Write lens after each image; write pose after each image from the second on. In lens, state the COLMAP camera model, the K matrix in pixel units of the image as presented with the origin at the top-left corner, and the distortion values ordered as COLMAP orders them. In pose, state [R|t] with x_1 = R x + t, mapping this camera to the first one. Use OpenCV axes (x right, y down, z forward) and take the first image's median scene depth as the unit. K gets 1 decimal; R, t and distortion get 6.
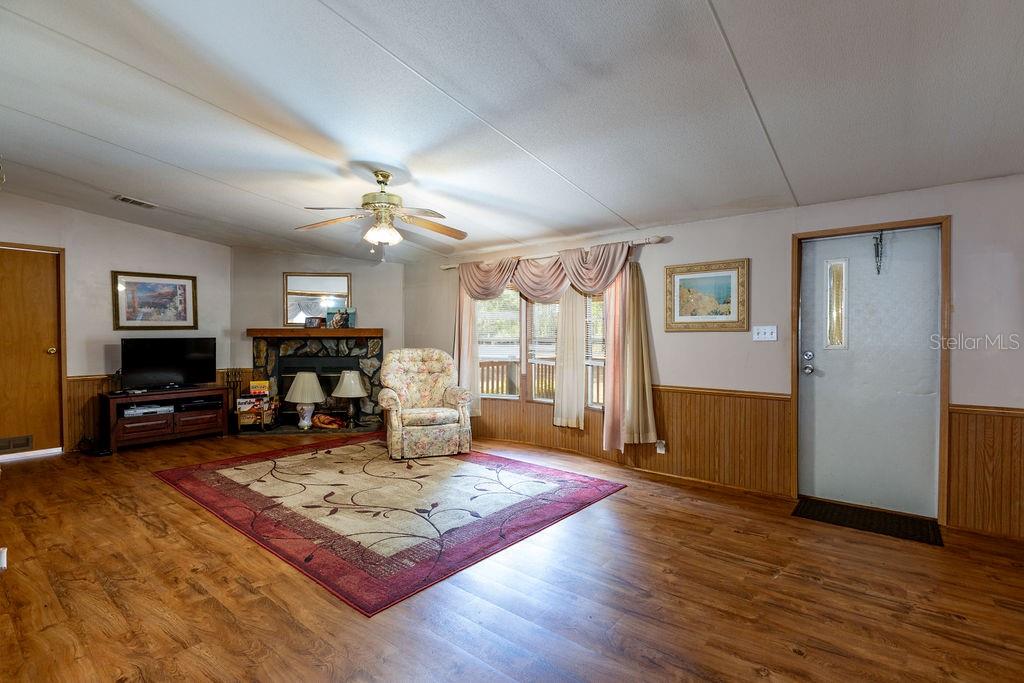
lens RADIAL K [[472.0, 0, 512.0], [0, 472.0, 341.5], [0, 0, 1]] dist [-0.000004, 0.000204]
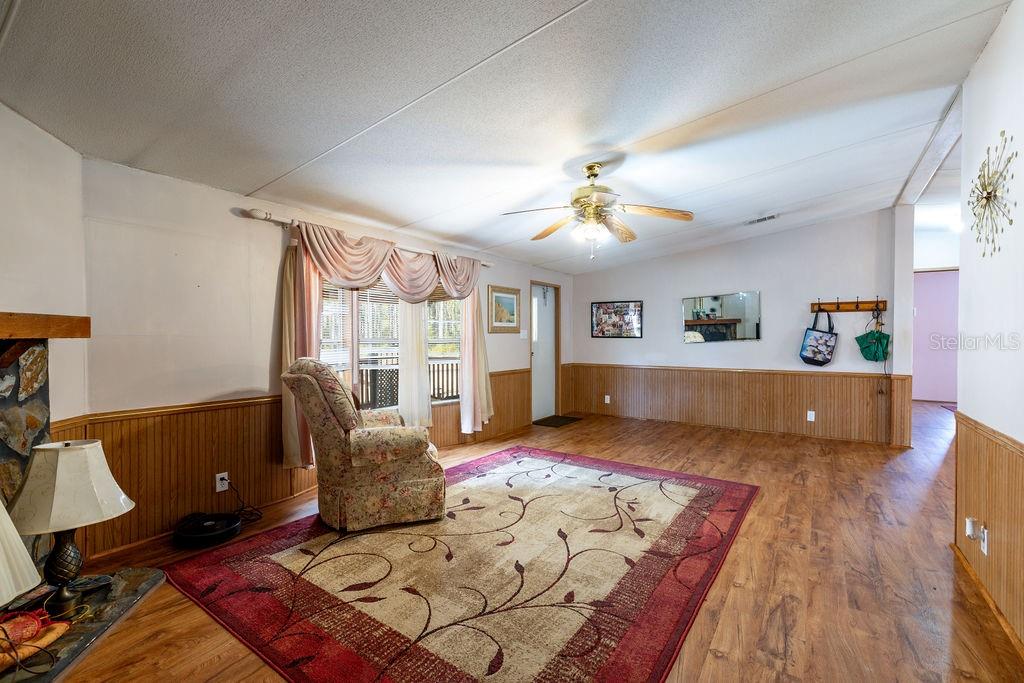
lens RADIAL K [[454.0, 0, 512.0], [0, 454.0, 341.5], [0, 0, 1]] dist [-0.001187, 0.000025]
pose [[-0.074009, -0.011166, 0.997195, -1.261824], [0.013650, 0.999832, 0.012209, -0.014457], [-0.997164, 0.014516, -0.073844, 1.319583]]
